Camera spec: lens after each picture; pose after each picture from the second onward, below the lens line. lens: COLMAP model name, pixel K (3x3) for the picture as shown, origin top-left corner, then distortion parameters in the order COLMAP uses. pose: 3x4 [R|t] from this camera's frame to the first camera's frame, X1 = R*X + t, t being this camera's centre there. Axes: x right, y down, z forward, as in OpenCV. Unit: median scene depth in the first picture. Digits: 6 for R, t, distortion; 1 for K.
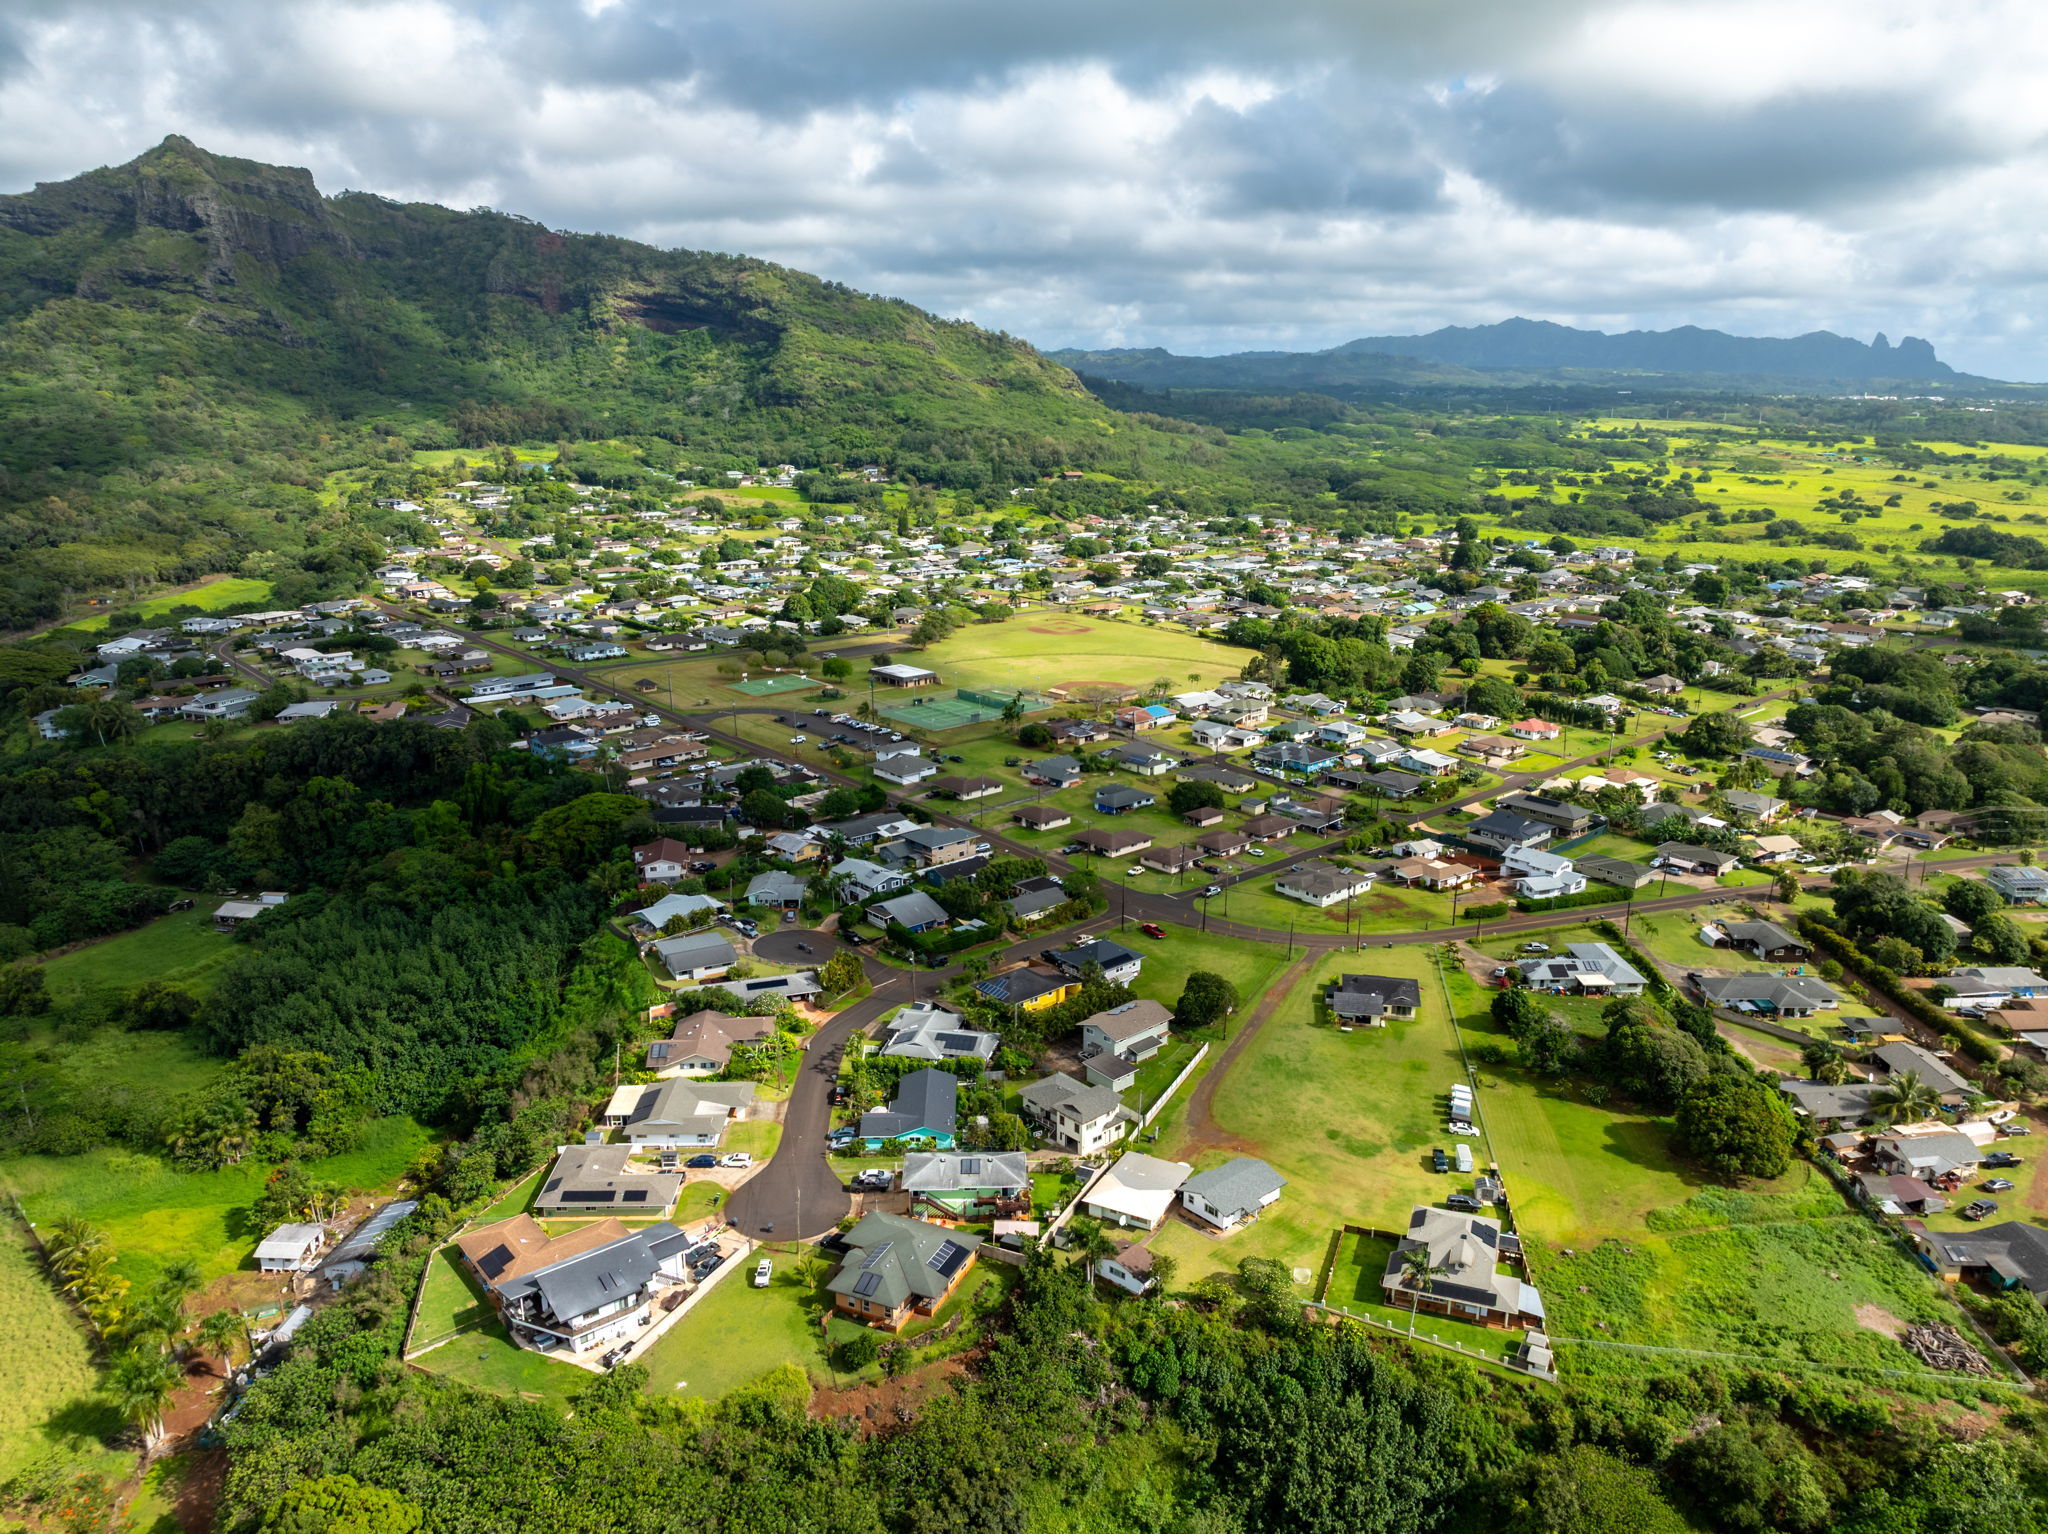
lens RADIAL K [[1456.8, 0, 1024.0], [0, 1456.8, 765.4], [0, 0, 1]] dist [-0.031903, 0.012592]
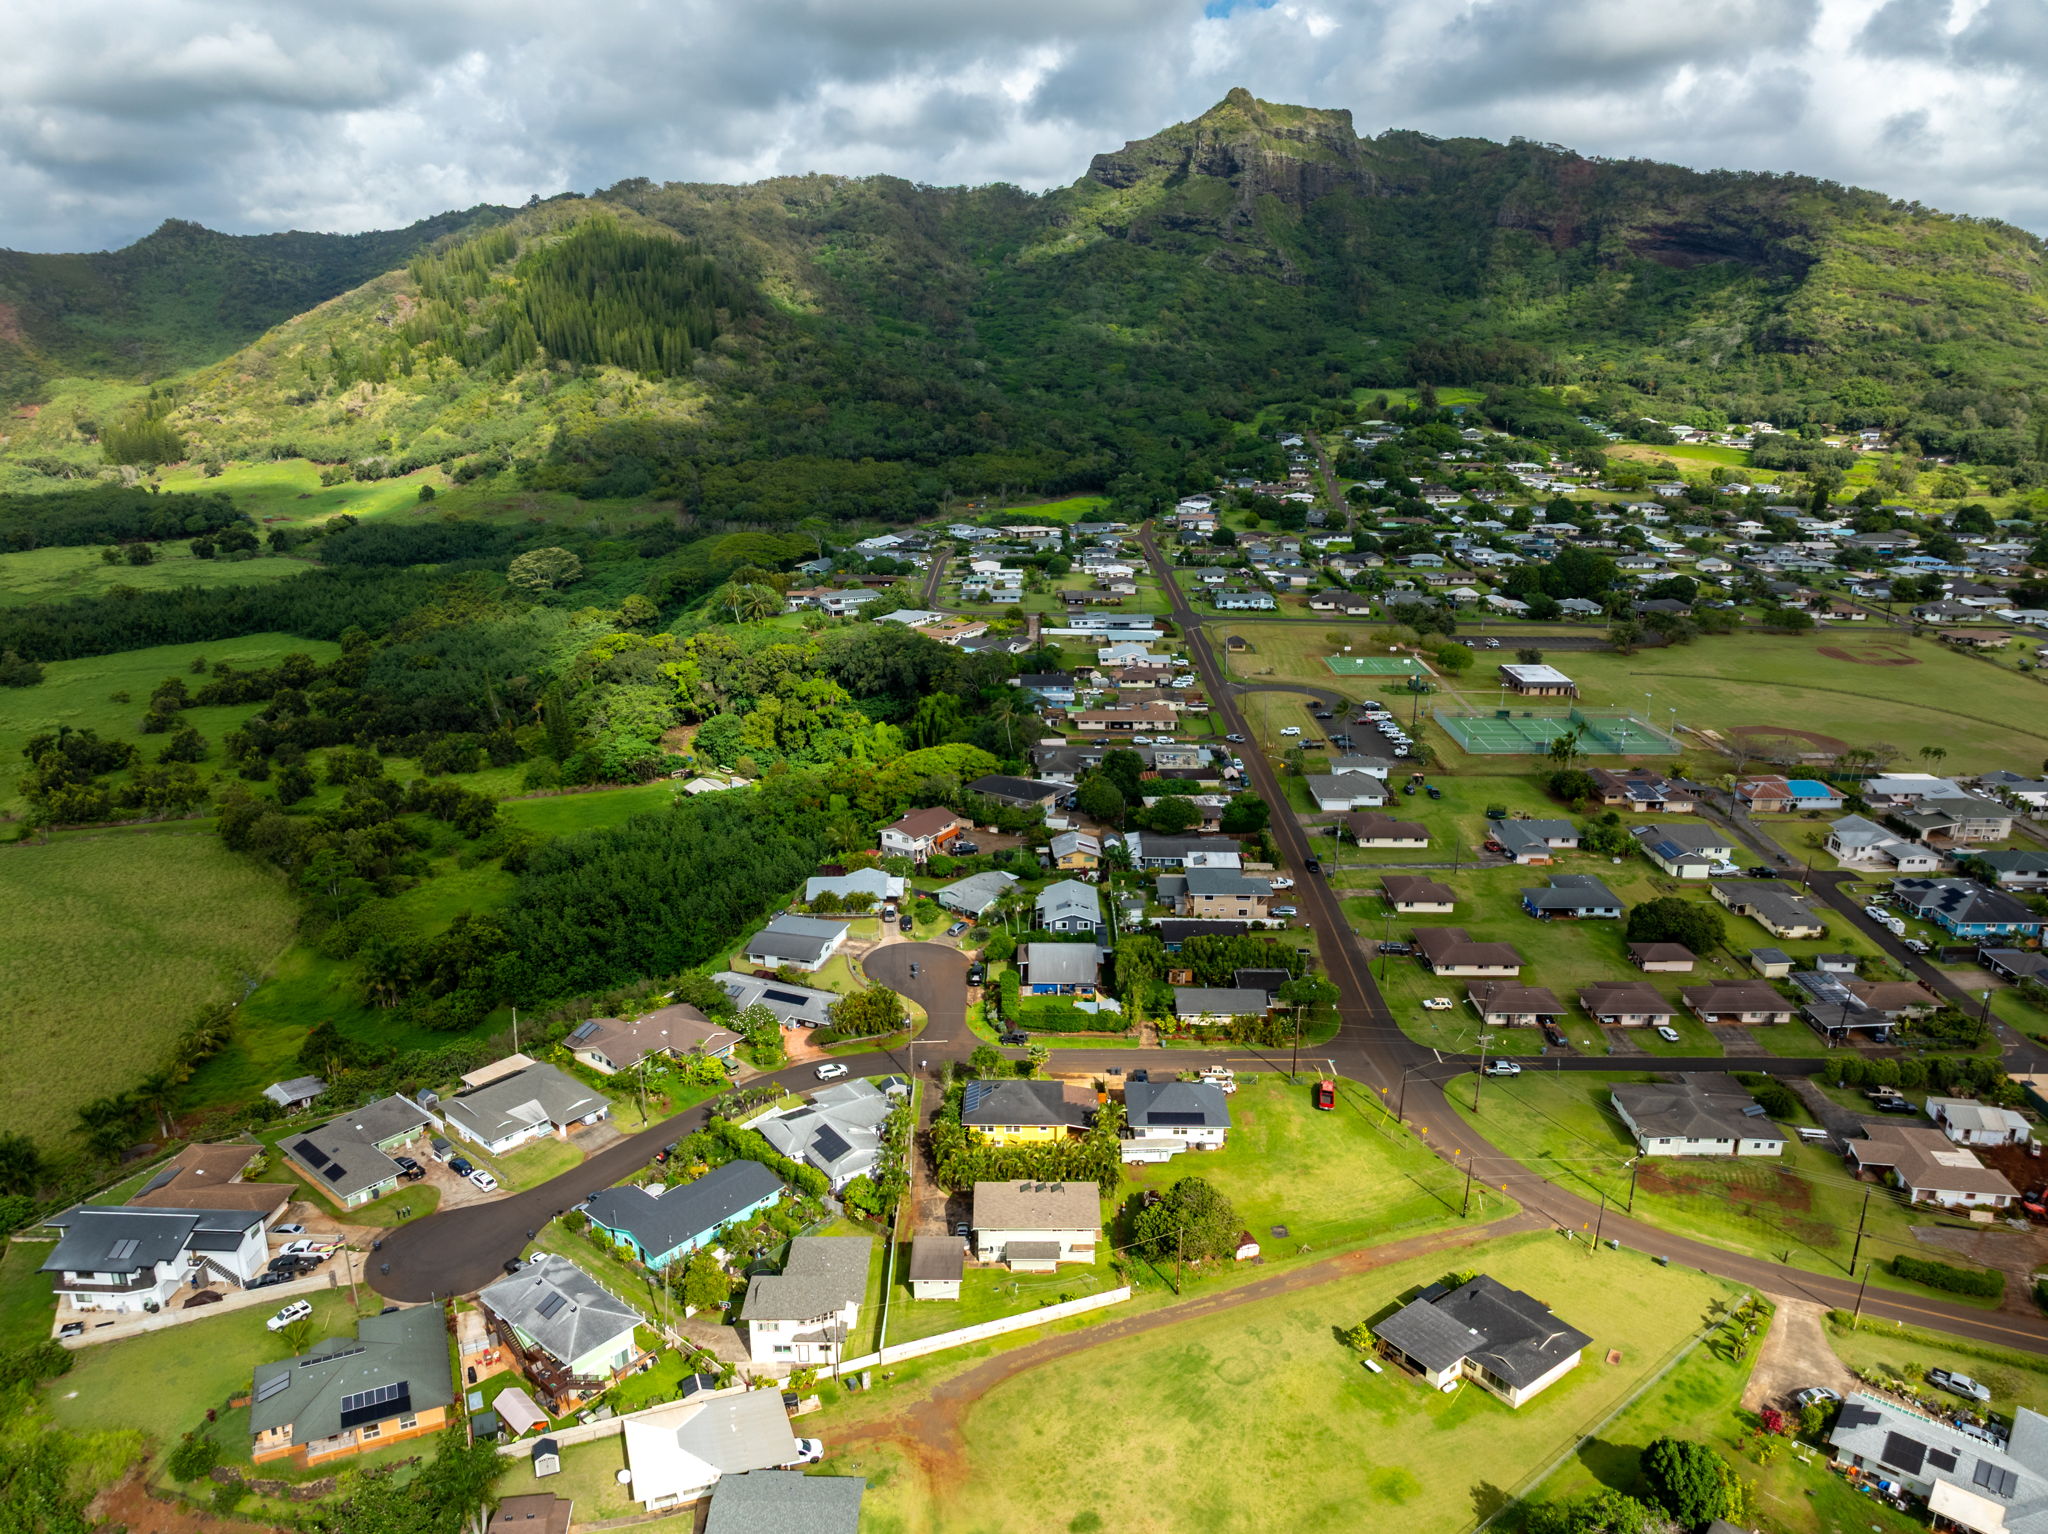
lens RADIAL K [[1456.8, 0, 1022.9], [0, 1456.8, 767.7], [0, 0, 1]] dist [-0.031903, 0.012592]
pose [[0.740075, 0.197449, -0.642886, 0.092787], [-0.175988, 0.979479, 0.098232, -0.017984], [0.649089, 0.040441, 0.759637, 0.096258]]
